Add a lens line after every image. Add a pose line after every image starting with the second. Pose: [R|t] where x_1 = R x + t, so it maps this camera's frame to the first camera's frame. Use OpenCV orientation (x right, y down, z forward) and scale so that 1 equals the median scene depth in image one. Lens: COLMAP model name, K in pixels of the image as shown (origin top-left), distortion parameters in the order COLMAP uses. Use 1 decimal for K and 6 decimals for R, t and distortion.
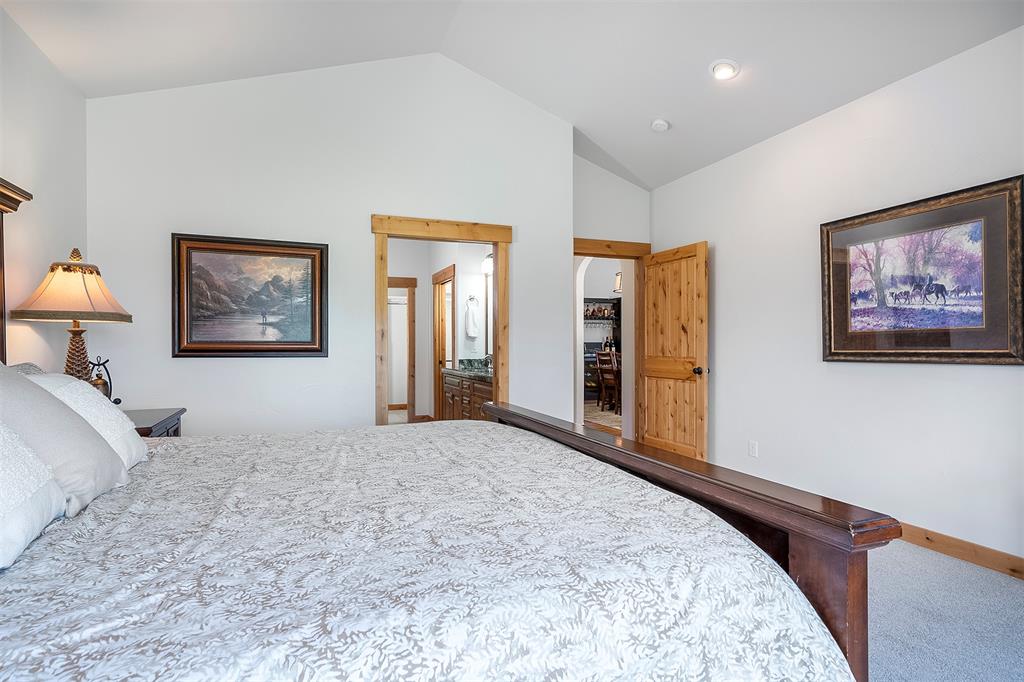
lens RADIAL K [[522.3, 0, 510.1], [0, 522.3, 342.0], [0, 0, 1]] dist [0.004481, -0.001569]
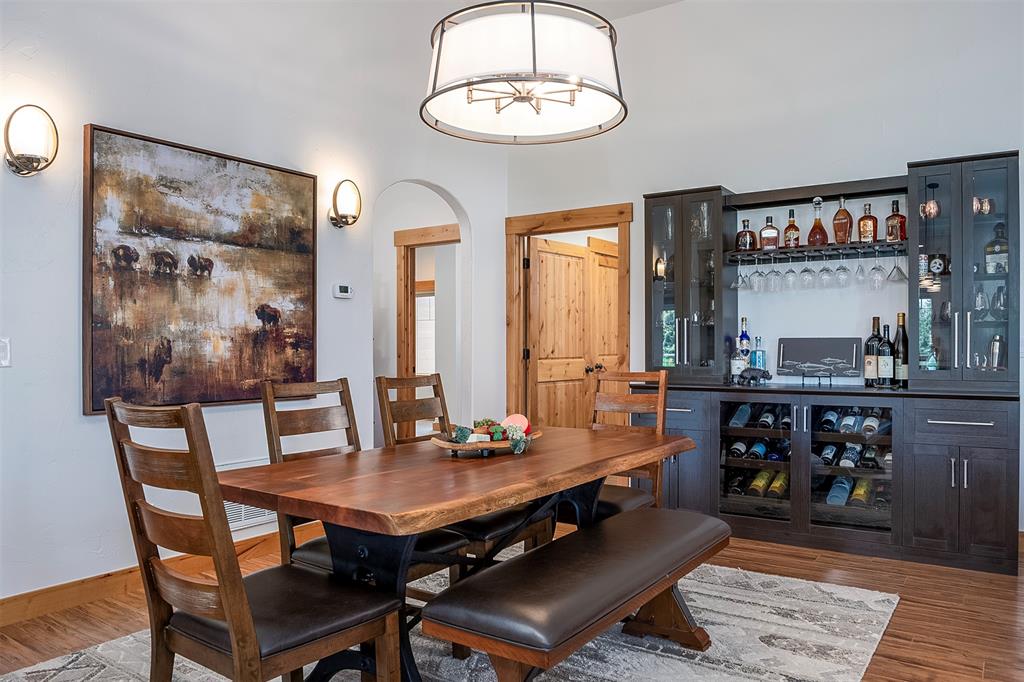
lens RADIAL K [[740.2, 0, 508.6], [0, 740.2, 347.0], [0, 0, 1]] dist [-0.054306, 0.027966]
pose [[0.569290, 0.006858, -0.822108, 0.399806], [0.003503, 0.999936, 0.010767, 0.000644], [0.822129, -0.009009, 0.569230, 0.634976]]
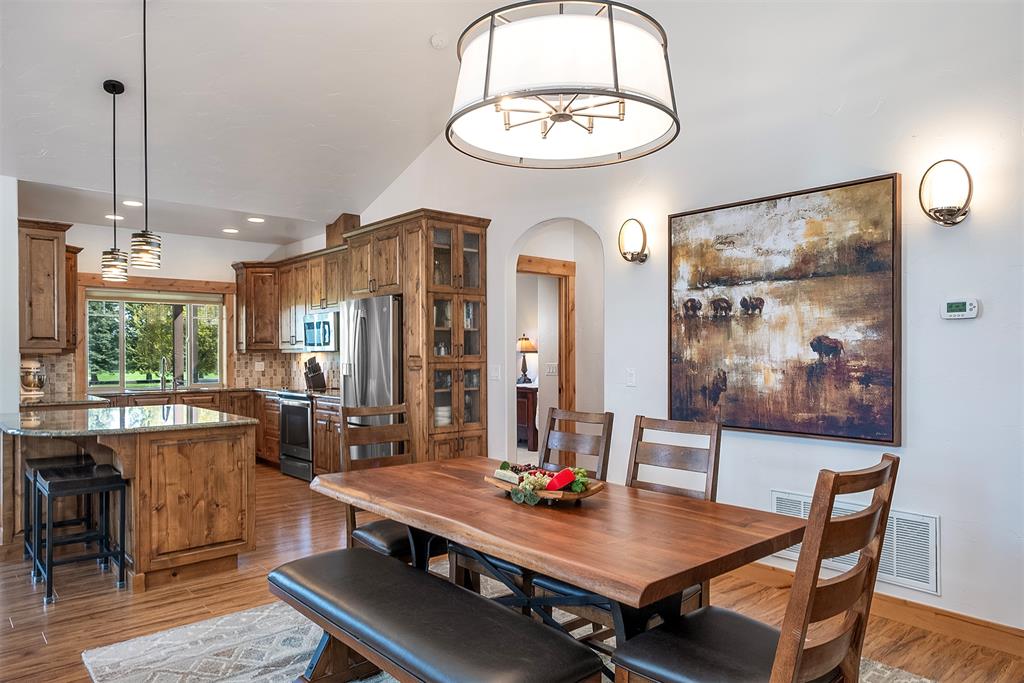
lens RADIAL K [[665.5, 0, 518.3], [0, 665.5, 352.5], [0, 0, 1]] dist [0.006333, -0.003573]
pose [[-0.931072, 0.005440, -0.364796, 0.277968], [0.007731, 0.999959, -0.004819, -0.008639], [0.364755, -0.007307, -0.931075, 0.979838]]
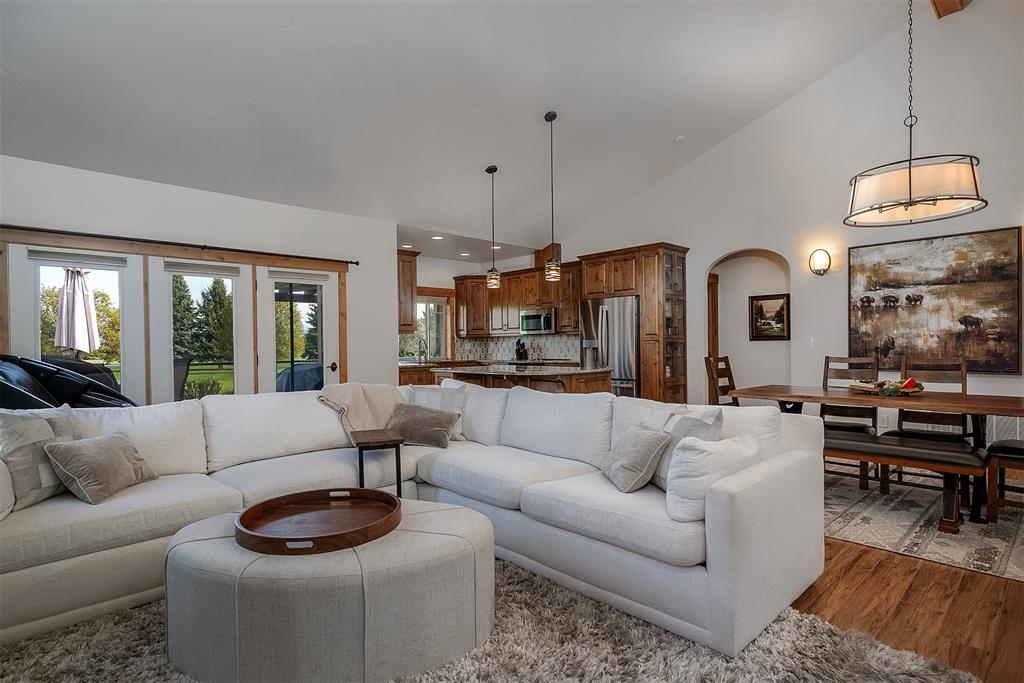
lens RADIAL K [[522.3, 0, 504.1], [0, 522.3, 347.4], [0, 0, 1]] dist [0.004481, -0.001569]
pose [[-0.924757, 0.013542, -0.380316, 0.557171], [0.014344, 0.999897, 0.000724, 0.003760], [0.380287, -0.004786, -0.924856, 0.999858]]
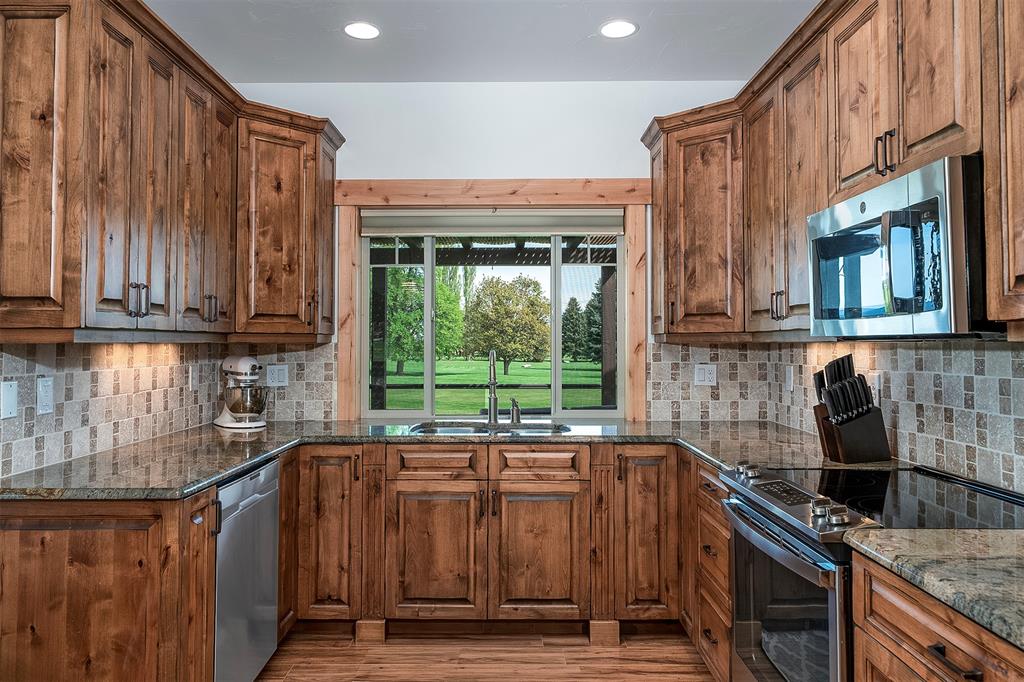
lens RADIAL K [[740.2, 0, 476.5], [0, 740.2, 325.1], [0, 0, 1]] dist [-0.054306, 0.027966]
pose [[-0.933878, 0.011175, 0.357418, 0.251261], [0.000229, 0.999530, -0.030651, -0.011948], [-0.357593, -0.028542, -0.933441, 0.518425]]
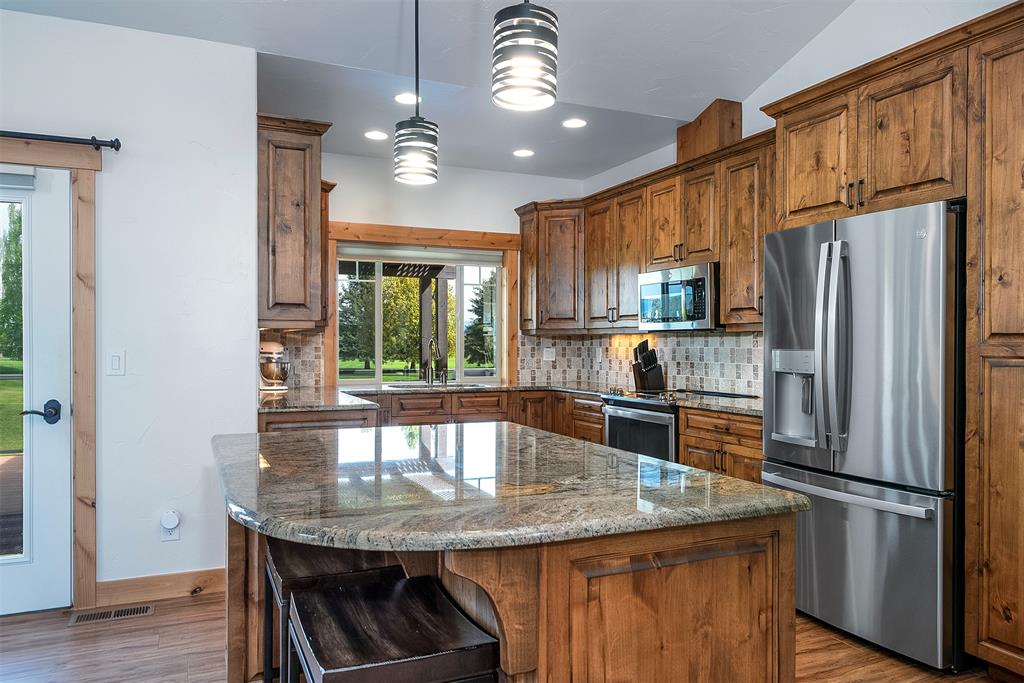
lens RADIAL K [[718.3, 0, 502.2], [0, 718.3, 343.2], [0, 0, 1]] dist [-0.004297, 0.019912]
pose [[-0.998428, -0.000194, -0.056054, 0.346464], [0.000069, 0.999989, -0.004703, -0.004953], [0.056054, -0.004700, -0.998417, 0.727727]]
